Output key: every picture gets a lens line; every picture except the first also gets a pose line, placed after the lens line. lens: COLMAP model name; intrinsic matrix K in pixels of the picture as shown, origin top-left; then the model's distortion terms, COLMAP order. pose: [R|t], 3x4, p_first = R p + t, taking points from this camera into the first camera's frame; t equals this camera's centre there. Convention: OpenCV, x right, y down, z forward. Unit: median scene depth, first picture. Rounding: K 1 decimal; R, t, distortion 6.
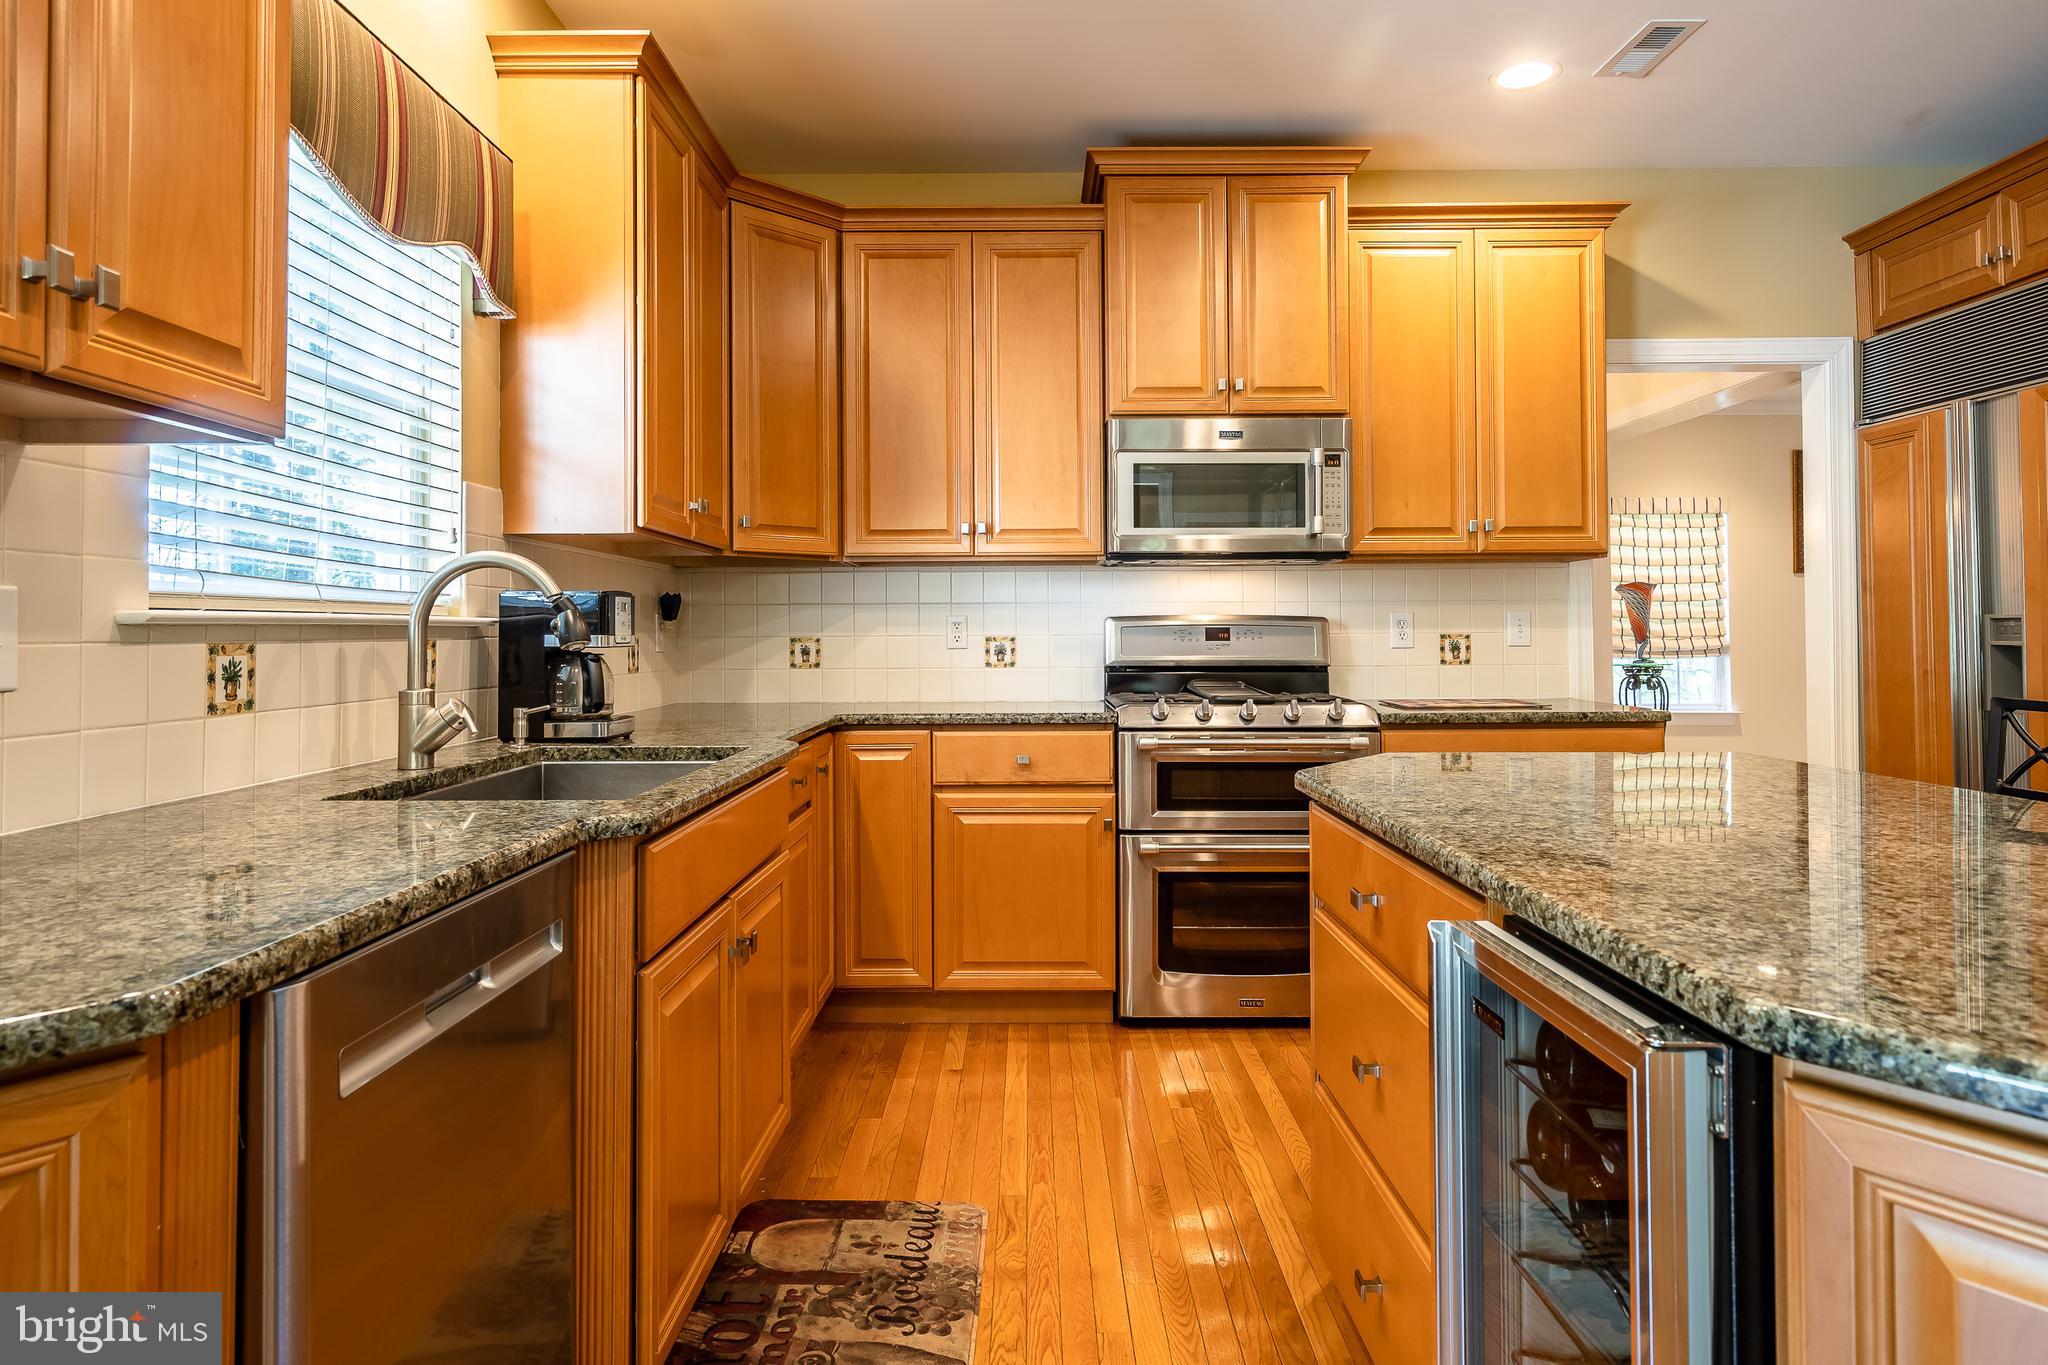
lens RADIAL K [[1188.5, 0, 1041.2], [0, 1188.5, 610.9], [0, 0, 1]] dist [0.005555, 0.001026]
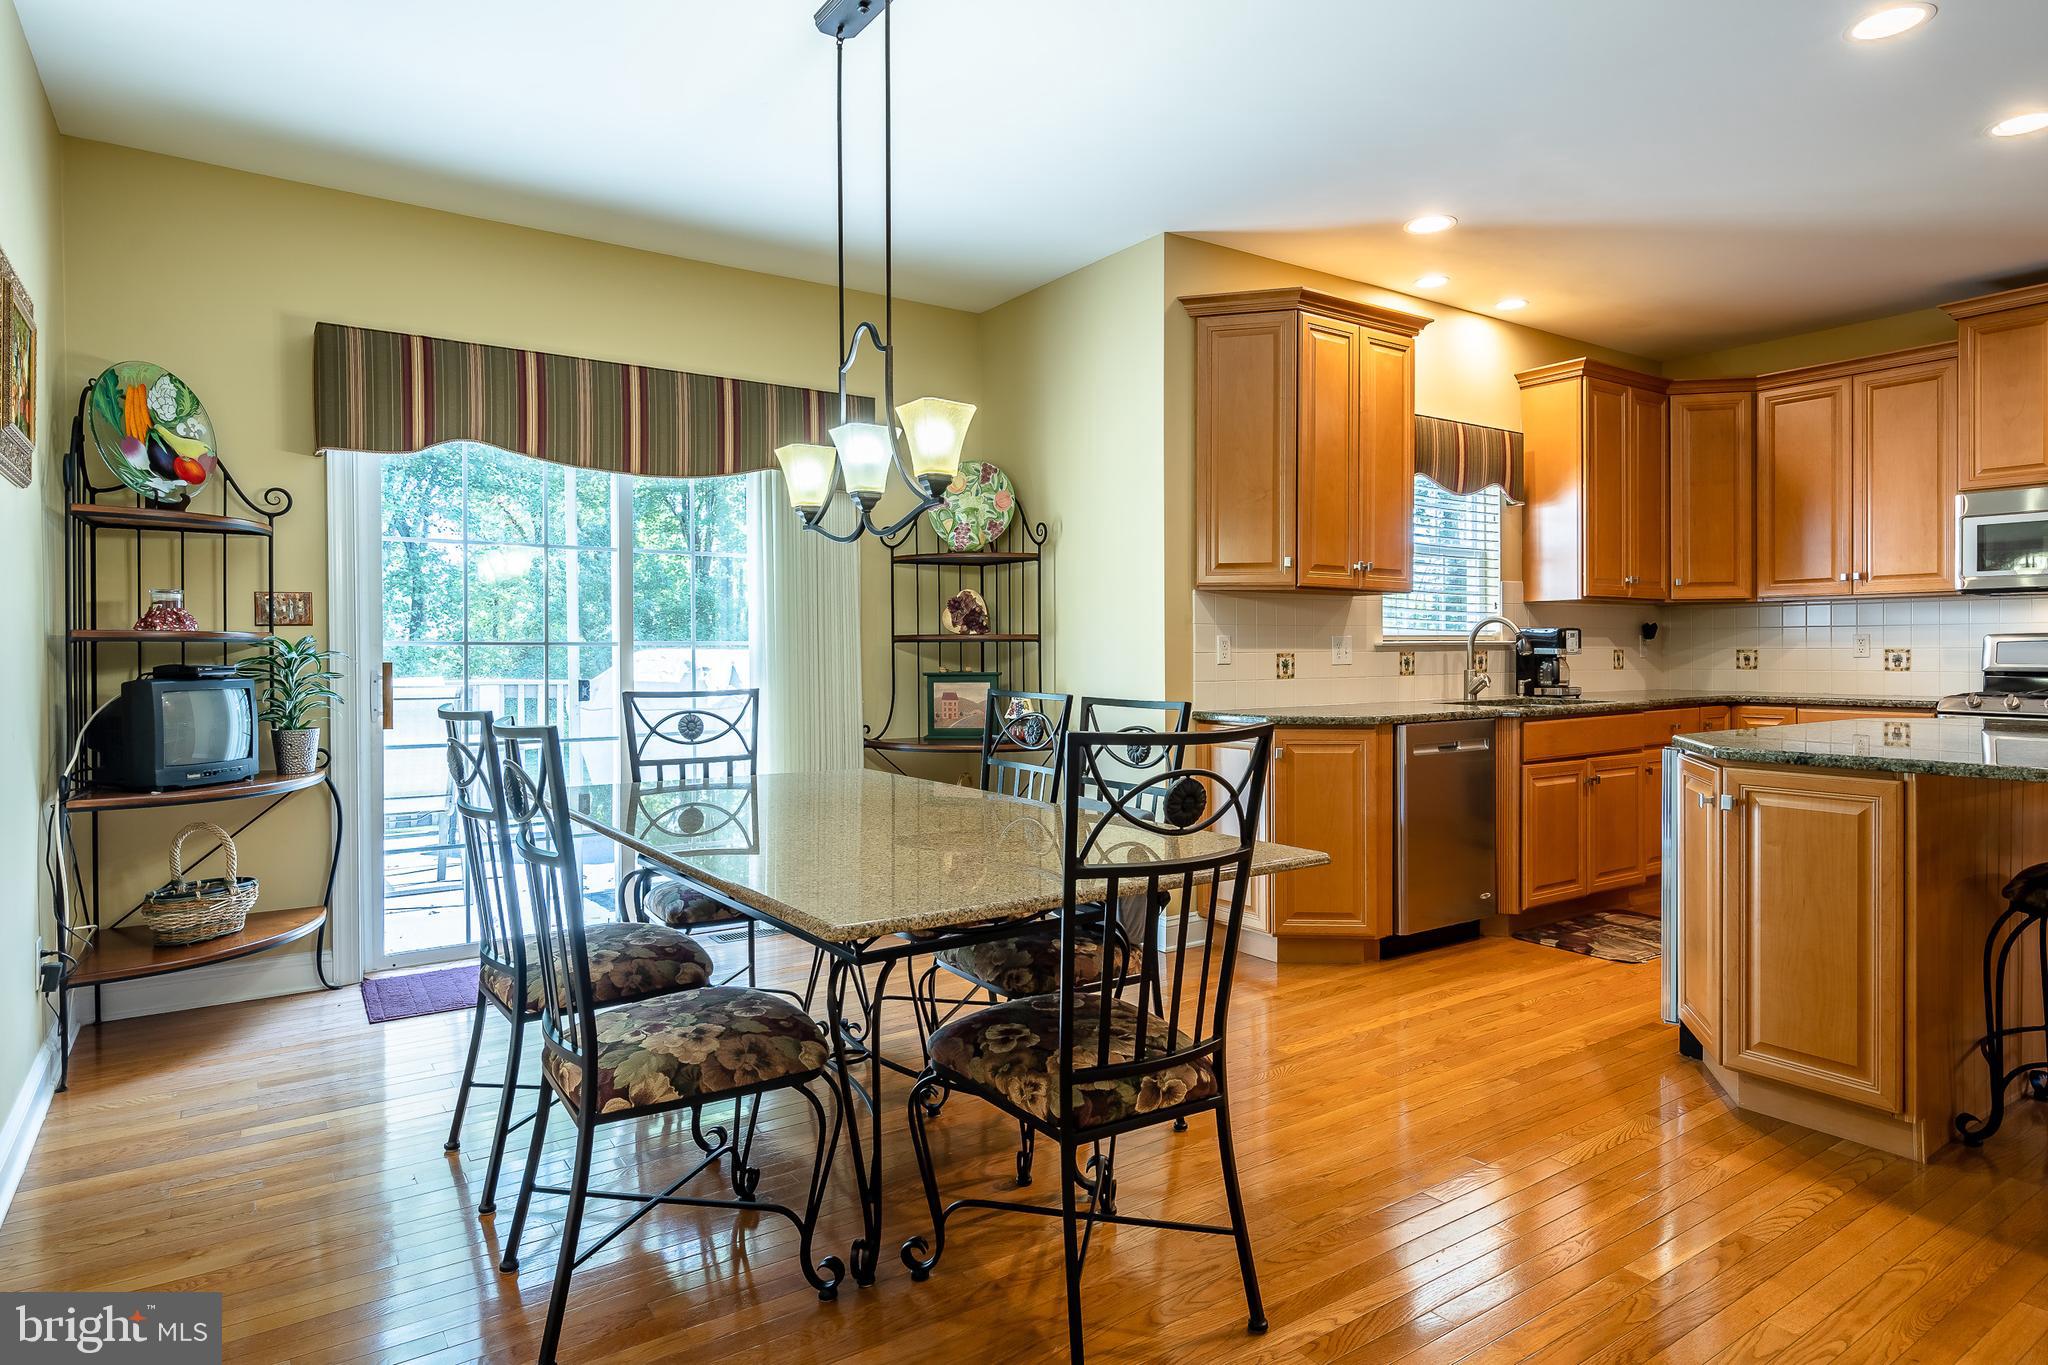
lens RADIAL K [[1159.2, 0, 1019.5], [0, 1159.2, 655.9], [0, 0, 1]] dist [0.005319, -0.001175]
pose [[0.562604, 0.007170, -0.826695, 0.562282], [0.018496, 0.999603, 0.021257, -0.020335], [0.826519, -0.027250, 0.562248, -0.687110]]
